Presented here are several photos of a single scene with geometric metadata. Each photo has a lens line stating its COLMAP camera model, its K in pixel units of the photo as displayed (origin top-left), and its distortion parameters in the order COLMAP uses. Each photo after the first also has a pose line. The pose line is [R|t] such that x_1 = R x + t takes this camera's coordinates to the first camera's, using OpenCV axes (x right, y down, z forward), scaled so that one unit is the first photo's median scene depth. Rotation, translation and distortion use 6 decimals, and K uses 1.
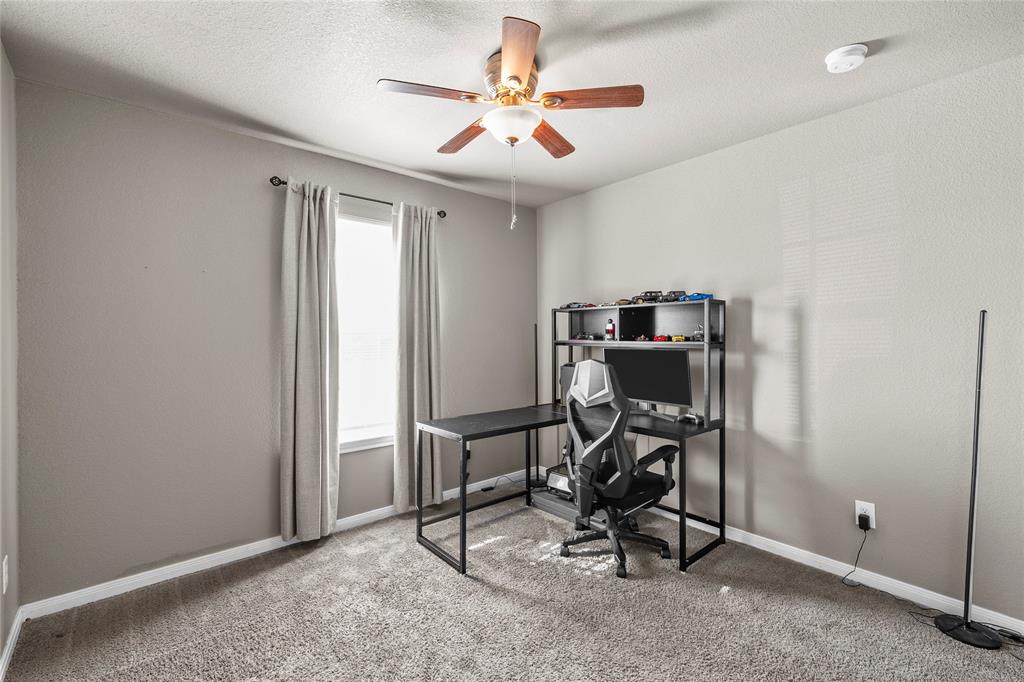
lens RADIAL K [[445.5, 0, 514.2], [0, 445.5, 337.0], [0, 0, 1]] dist [-0.000830, -0.000208]
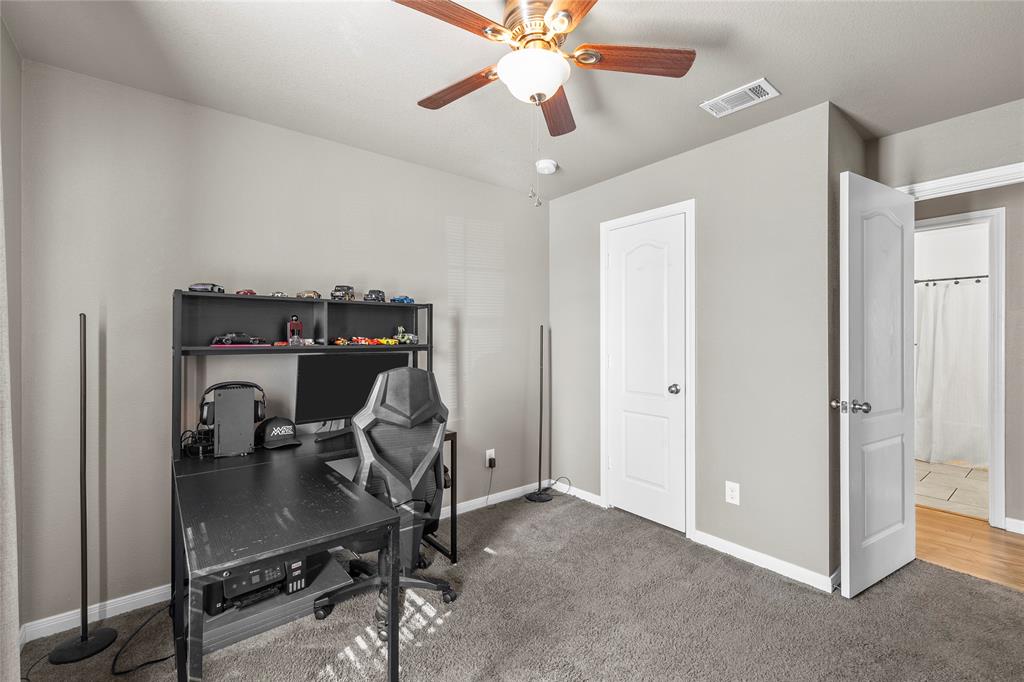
lens RADIAL K [[445.5, 0, 514.2], [0, 445.5, 337.0], [0, 0, 1]] dist [-0.000830, -0.000208]
pose [[0.016042, 0.007354, 0.999844, -0.677833], [0.005620, 0.999956, -0.007445, 0.003918], [-0.999856, 0.005738, 0.016000, 0.852549]]
